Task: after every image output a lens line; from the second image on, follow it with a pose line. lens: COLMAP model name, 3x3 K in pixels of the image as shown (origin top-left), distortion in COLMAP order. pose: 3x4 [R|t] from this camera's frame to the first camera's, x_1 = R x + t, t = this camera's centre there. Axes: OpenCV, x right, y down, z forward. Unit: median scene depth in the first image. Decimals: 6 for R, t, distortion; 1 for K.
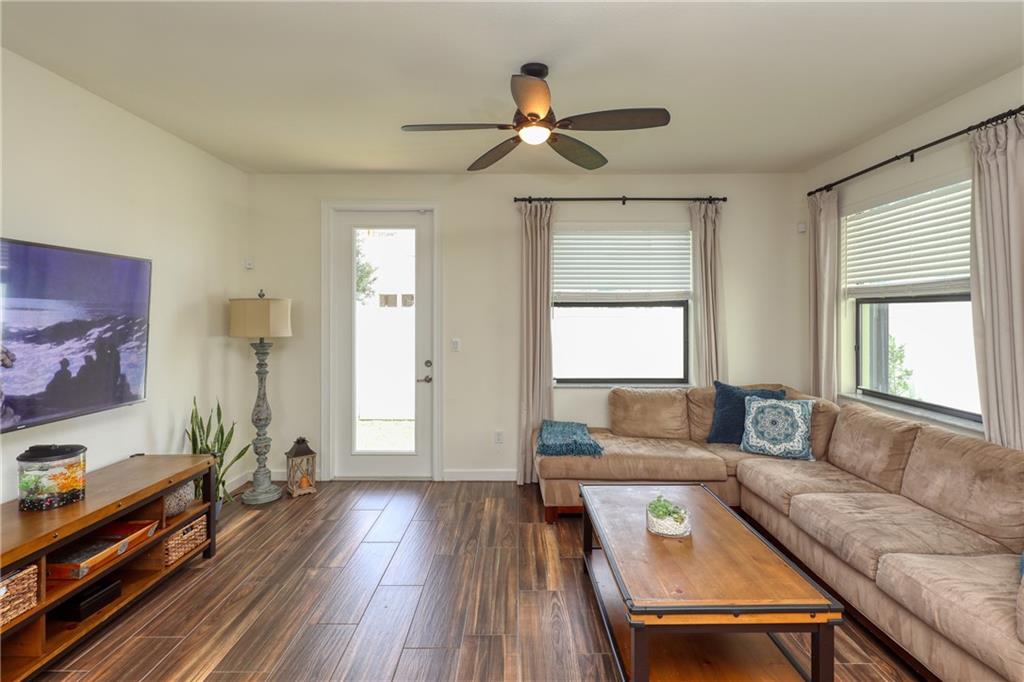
lens RADIAL K [[498.0, 0, 516.6], [0, 498.0, 314.5], [0, 0, 1]] dist [0.012718, -0.006250]
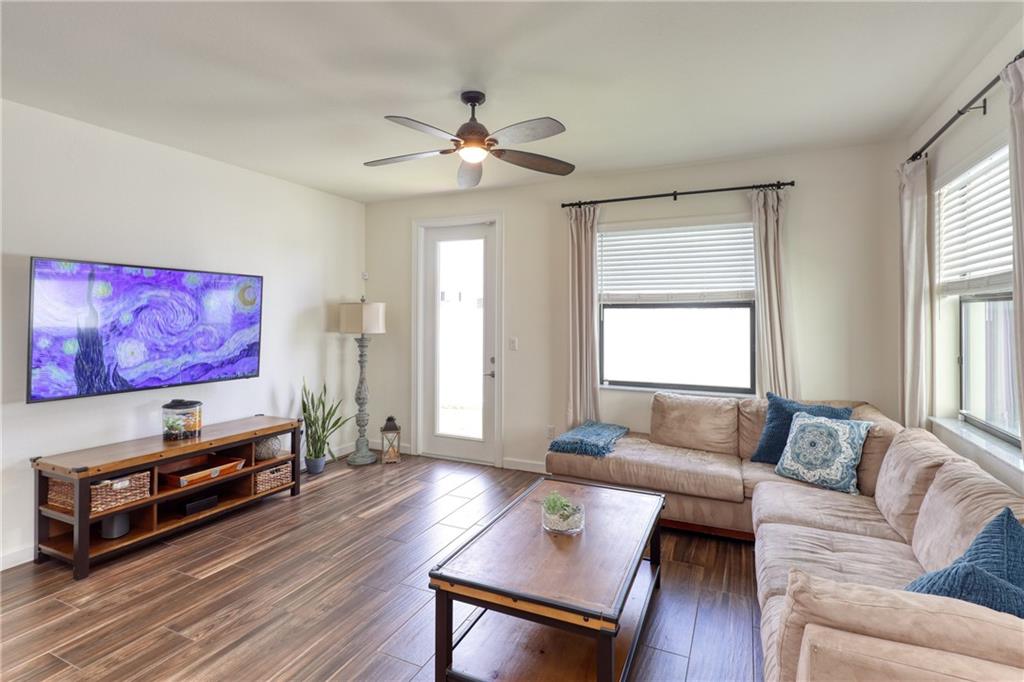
lens RADIAL K [[498.0, 0, 518.7], [0, 498.0, 311.9], [0, 0, 1]] dist [0.012718, -0.006250]
pose [[0.908867, -0.001238, -0.417084, 0.382250], [-0.003053, 0.999949, -0.009622, 0.002029], [0.417075, 0.010018, 0.908817, 0.018460]]
